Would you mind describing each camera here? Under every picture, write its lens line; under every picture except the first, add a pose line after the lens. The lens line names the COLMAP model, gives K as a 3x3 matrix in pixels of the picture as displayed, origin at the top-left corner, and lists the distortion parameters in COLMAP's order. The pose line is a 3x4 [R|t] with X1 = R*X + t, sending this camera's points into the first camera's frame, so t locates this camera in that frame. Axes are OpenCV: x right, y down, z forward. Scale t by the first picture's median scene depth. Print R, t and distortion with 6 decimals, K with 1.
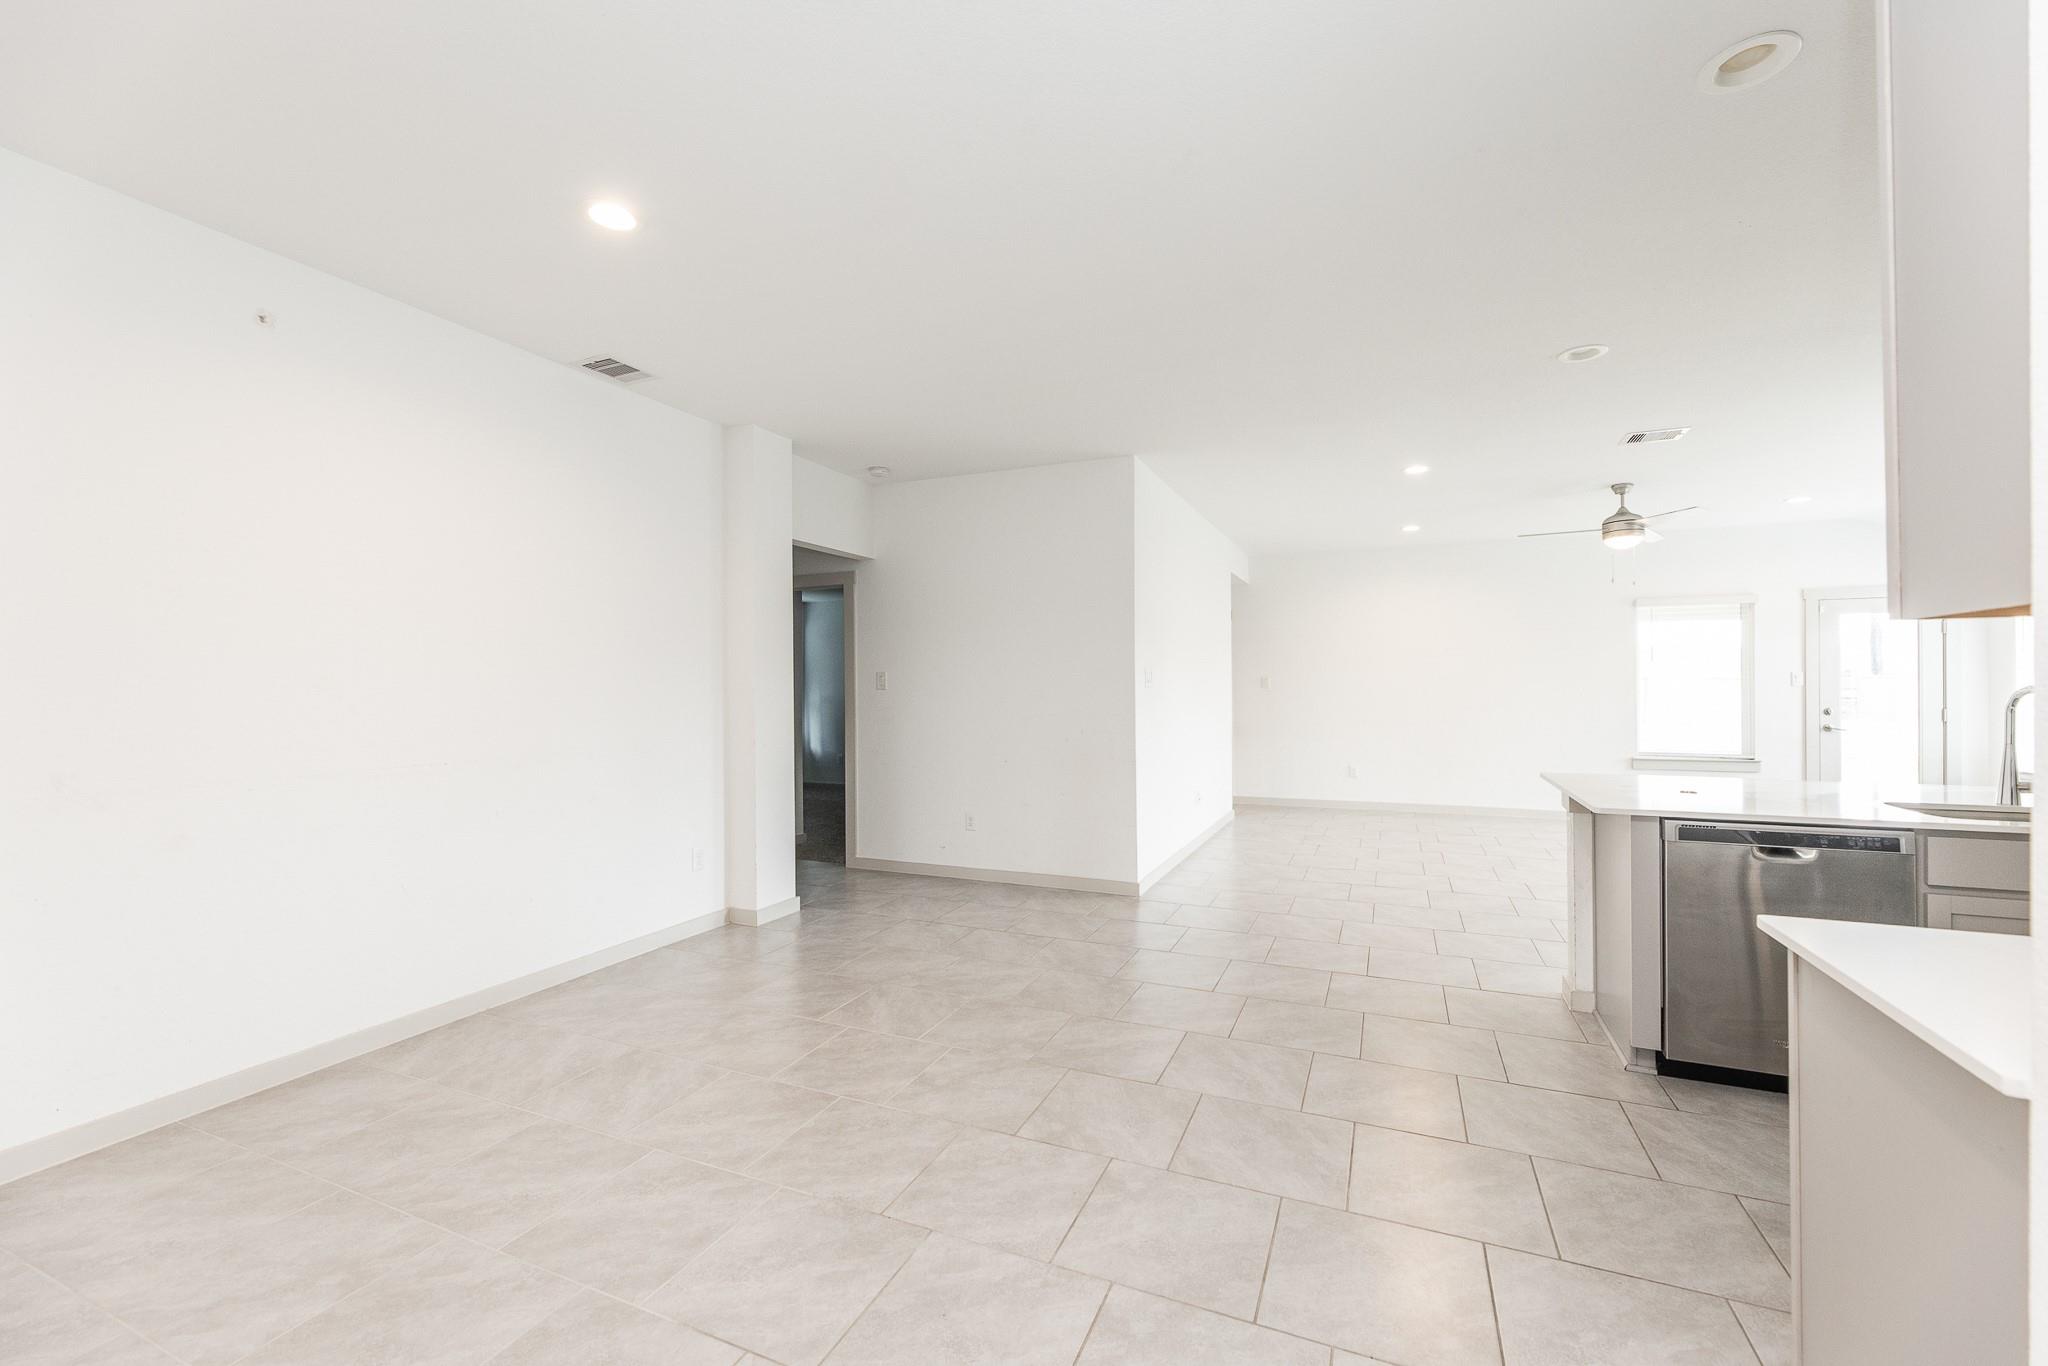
lens RADIAL K [[827.9, 0, 1024.7], [0, 827.9, 685.3], [0, 0, 1]] dist [-0.002181, -0.000474]
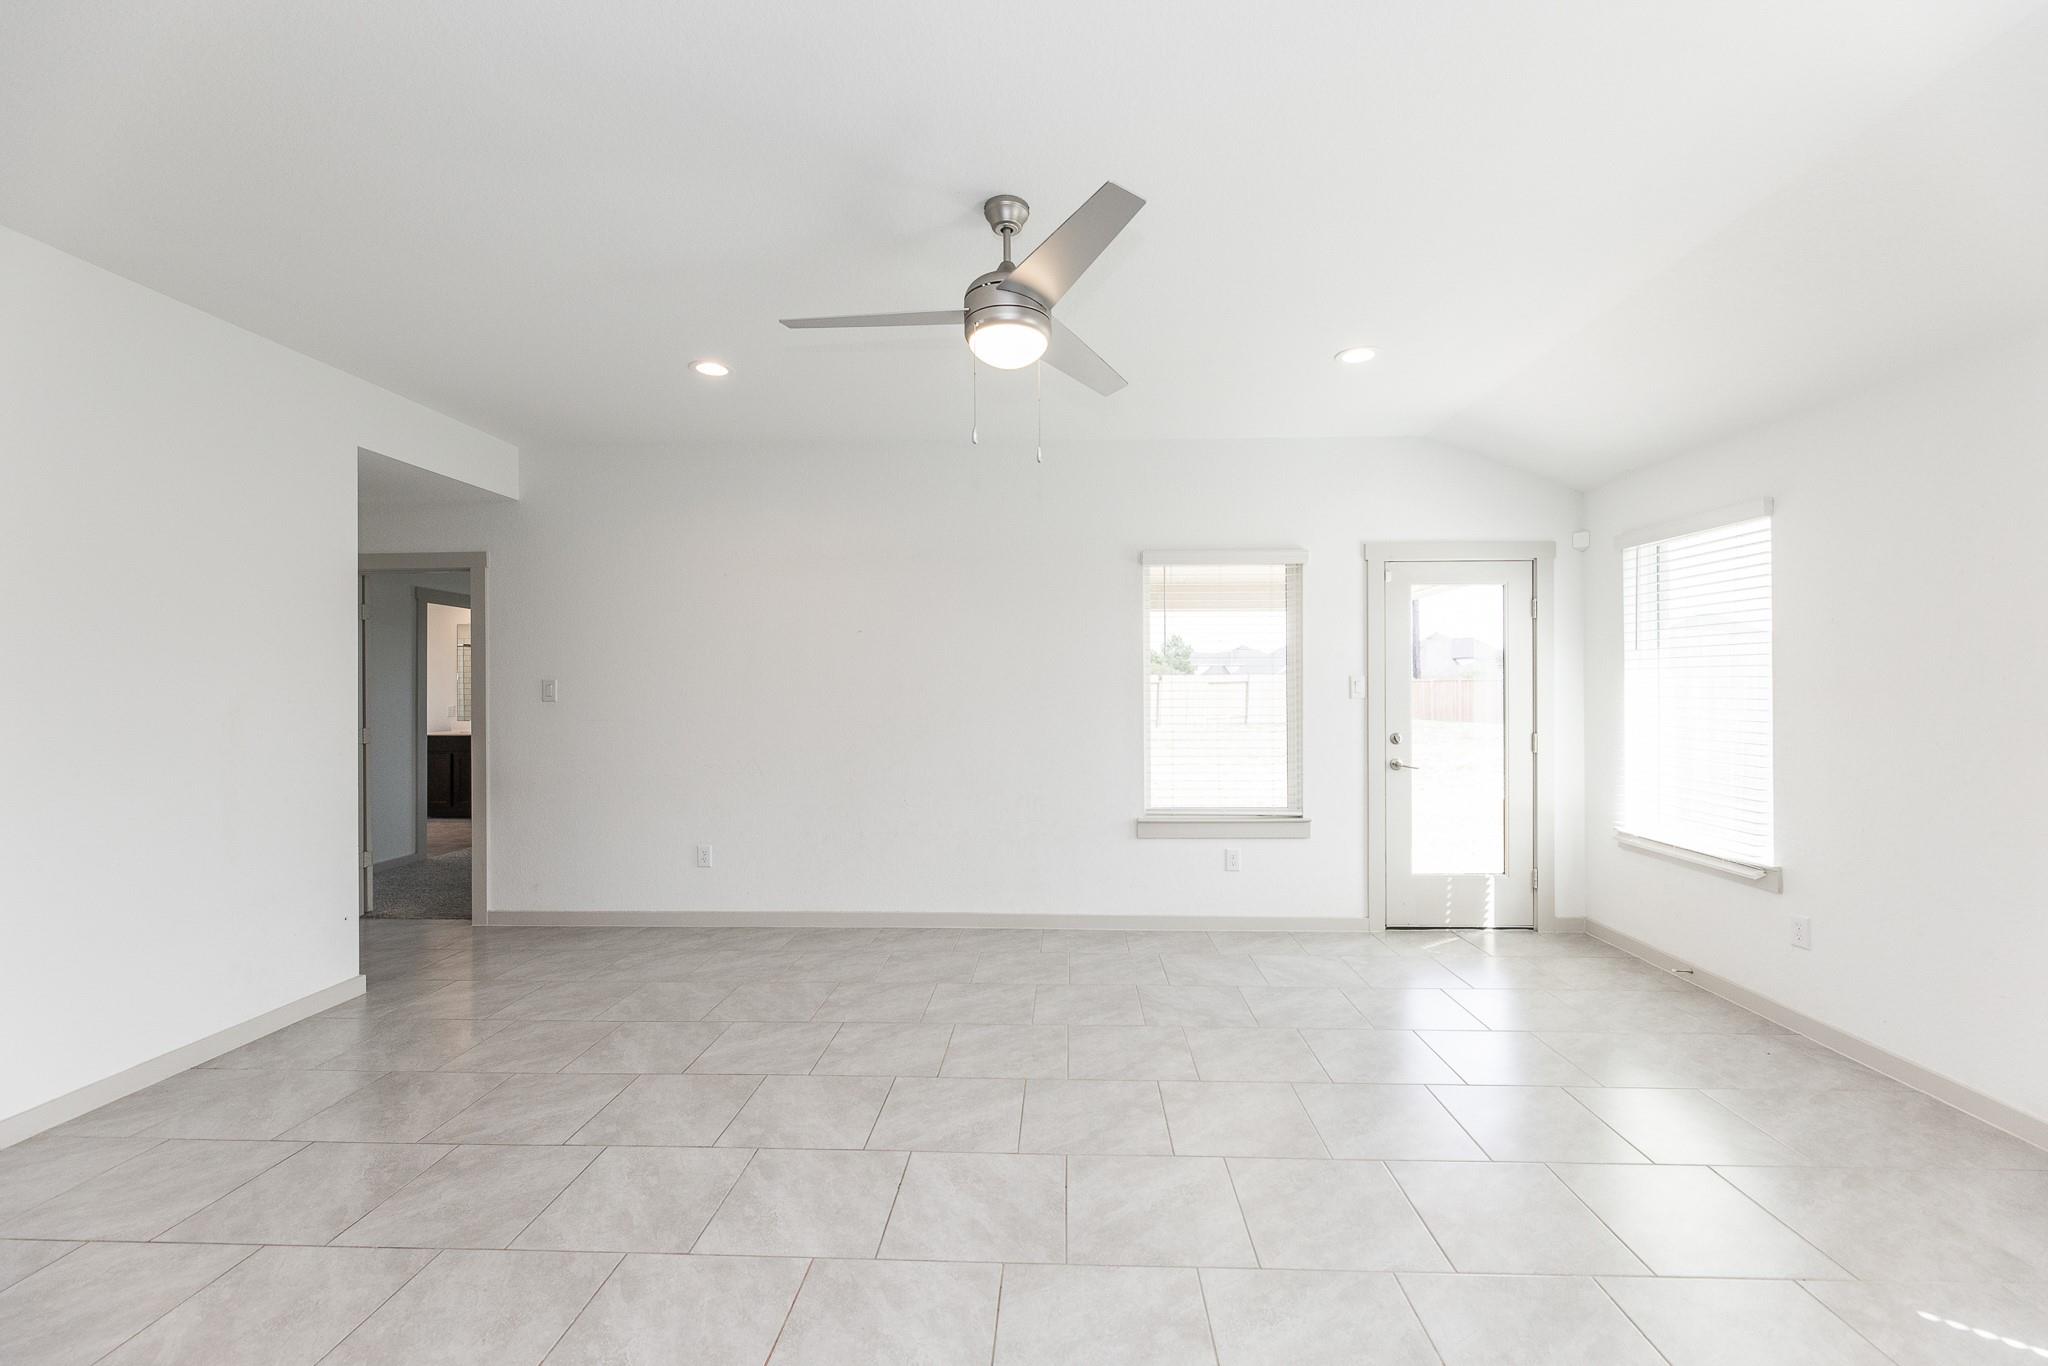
lens RADIAL K [[827.9, 0, 1037.5], [0, 827.9, 680.5], [0, 0, 1]] dist [-0.002181, -0.000474]
pose [[0.929220, 0.003401, 0.369512, 0.947745], [-0.000648, 0.999971, -0.007575, -0.014514], [-0.369527, 0.006799, 0.929195, 1.004558]]
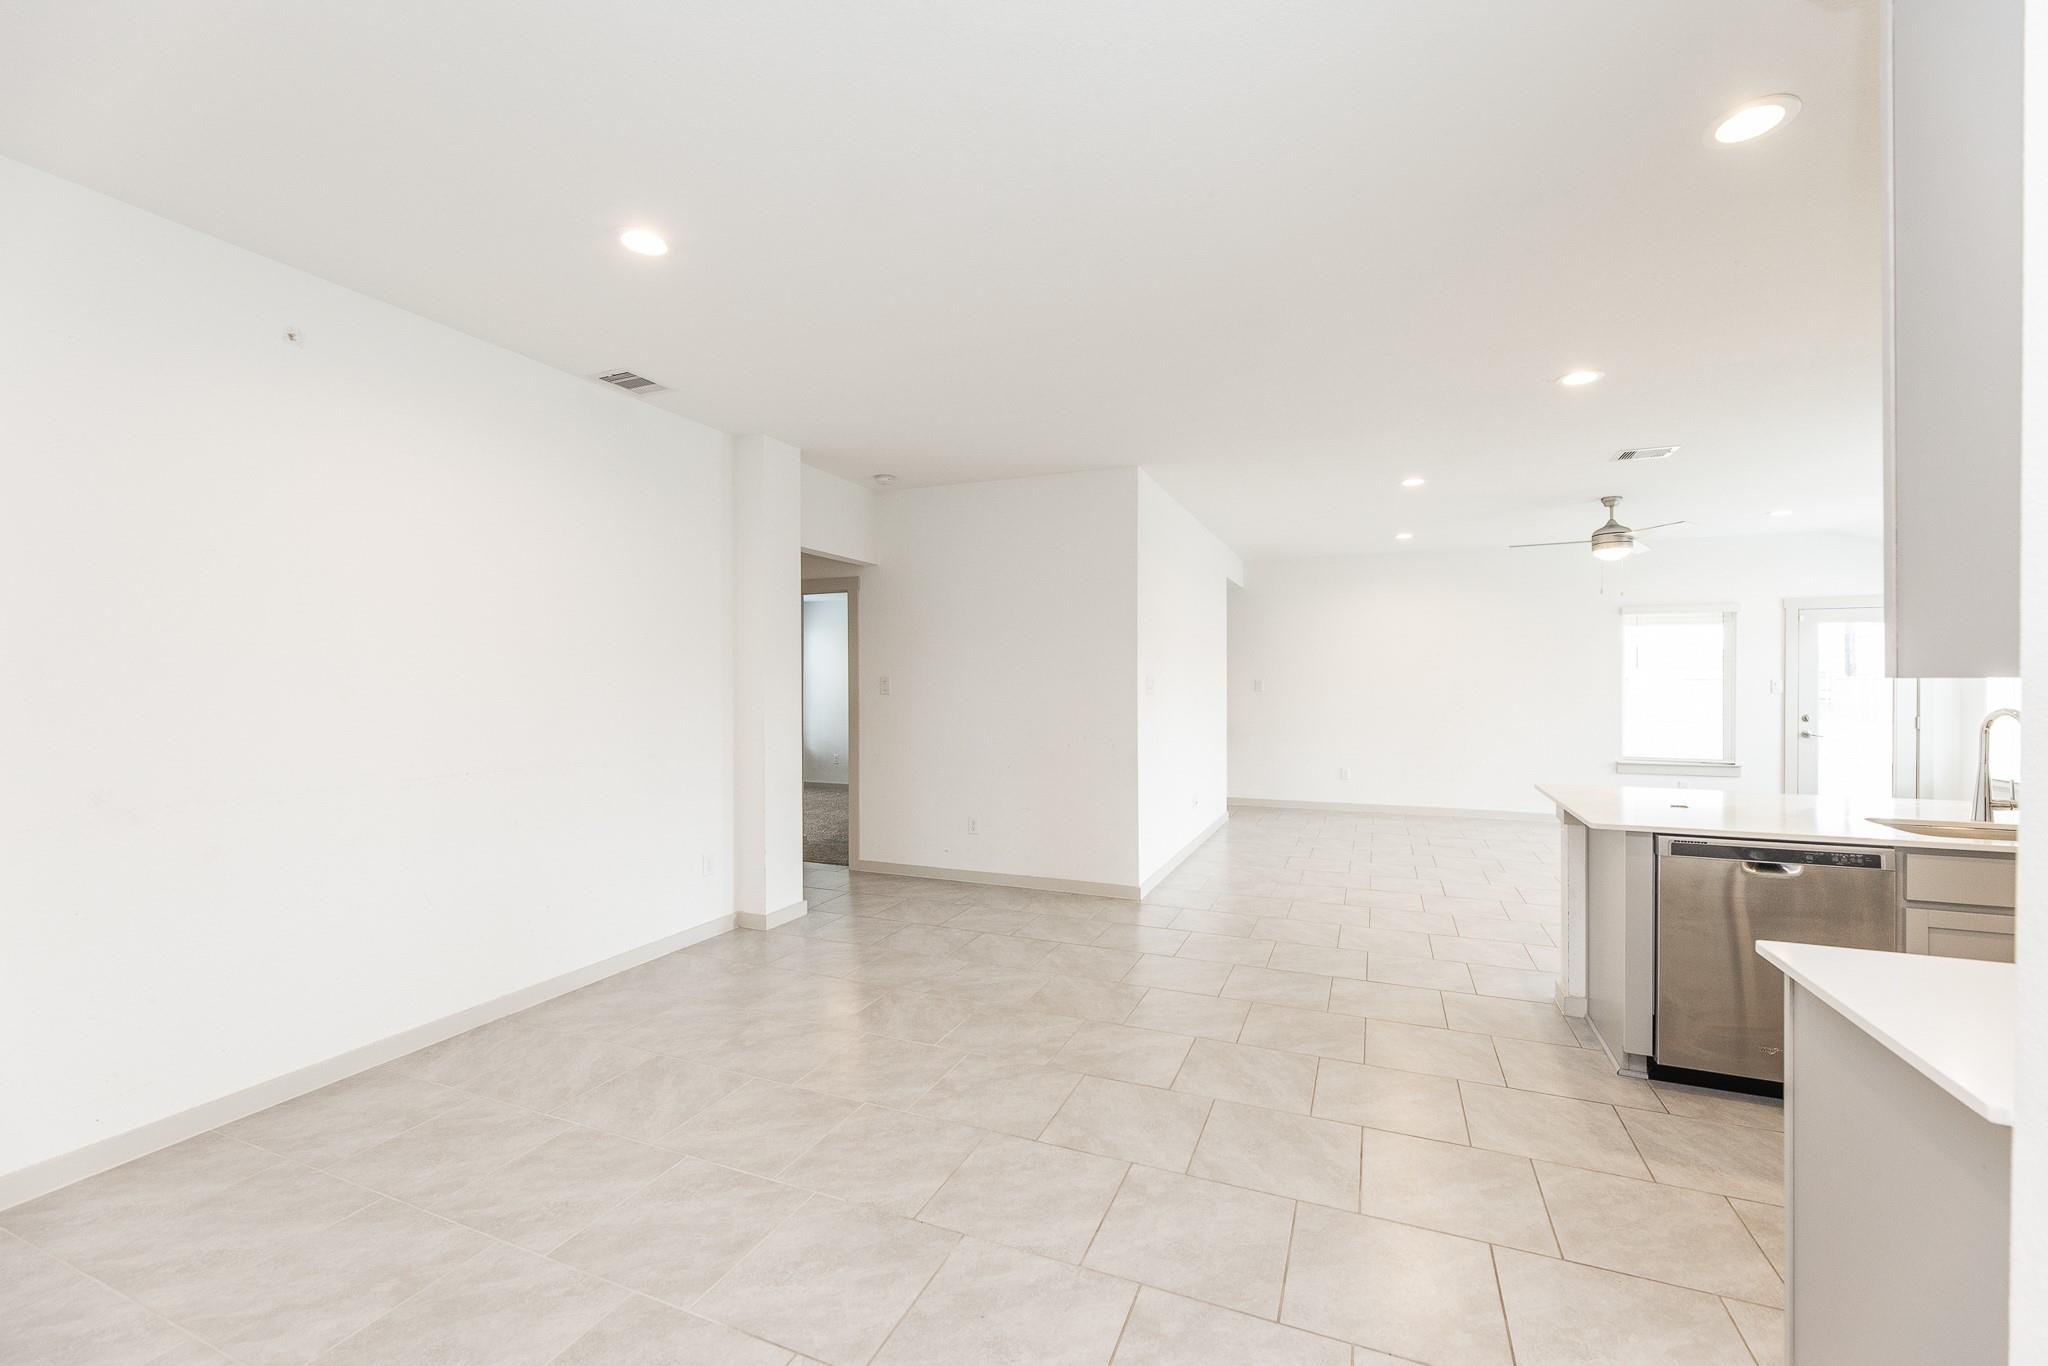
lens RADIAL K [[827.9, 0, 1024.2], [0, 827.9, 684.7], [0, 0, 1]] dist [-0.002181, -0.000474]
pose [[0.999857, 0.004873, 0.016202, -0.031267], [-0.004969, 0.999970, 0.005861, -0.021478], [-0.016173, -0.005941, 0.999852, -0.020504]]
